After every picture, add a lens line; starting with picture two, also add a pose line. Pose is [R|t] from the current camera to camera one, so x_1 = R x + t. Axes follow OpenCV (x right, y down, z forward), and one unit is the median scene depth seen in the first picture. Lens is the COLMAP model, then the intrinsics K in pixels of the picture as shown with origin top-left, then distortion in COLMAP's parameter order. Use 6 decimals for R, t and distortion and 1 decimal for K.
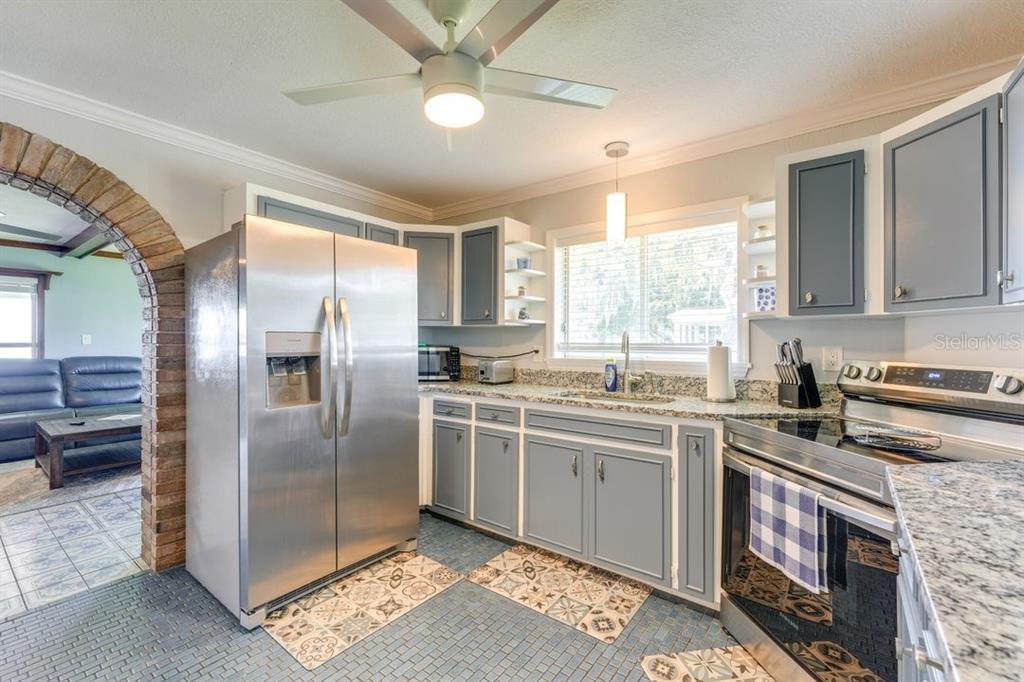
lens RADIAL K [[434.0, 0, 510.4], [0, 434.0, 341.0], [0, 0, 1]] dist [-0.000370, 0.000538]
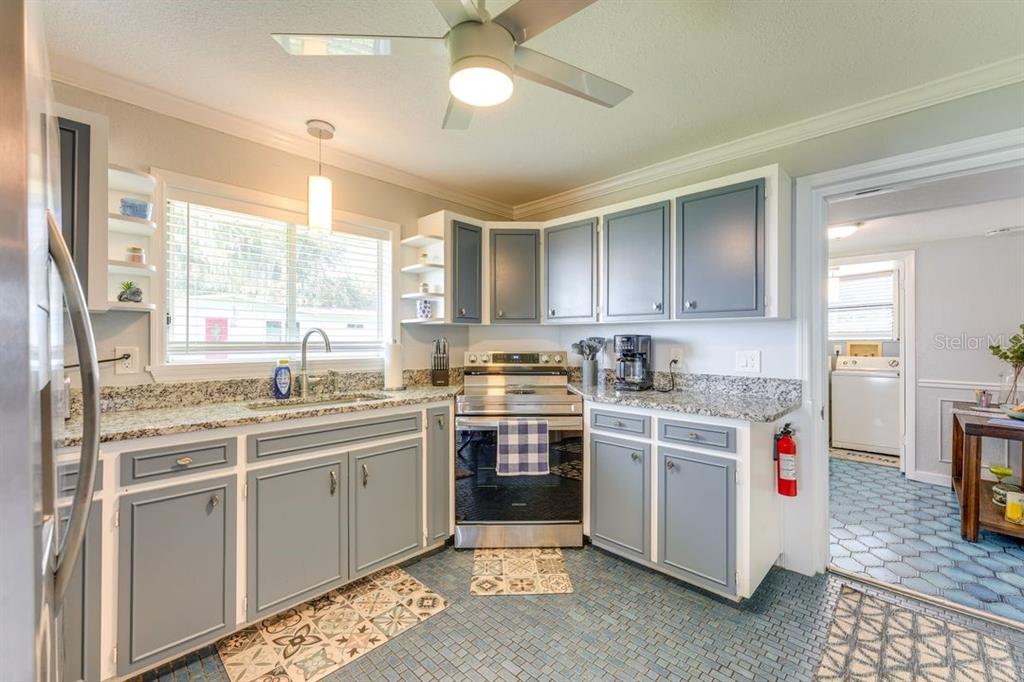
lens RADIAL K [[434.0, 0, 515.6], [0, 434.0, 338.7], [0, 0, 1]] dist [-0.000370, 0.000538]
pose [[0.097770, 0.002309, 0.995206, -0.734514], [-0.001136, 0.999997, -0.002208, 0.000112], [-0.995208, -0.000914, 0.097773, 0.592914]]
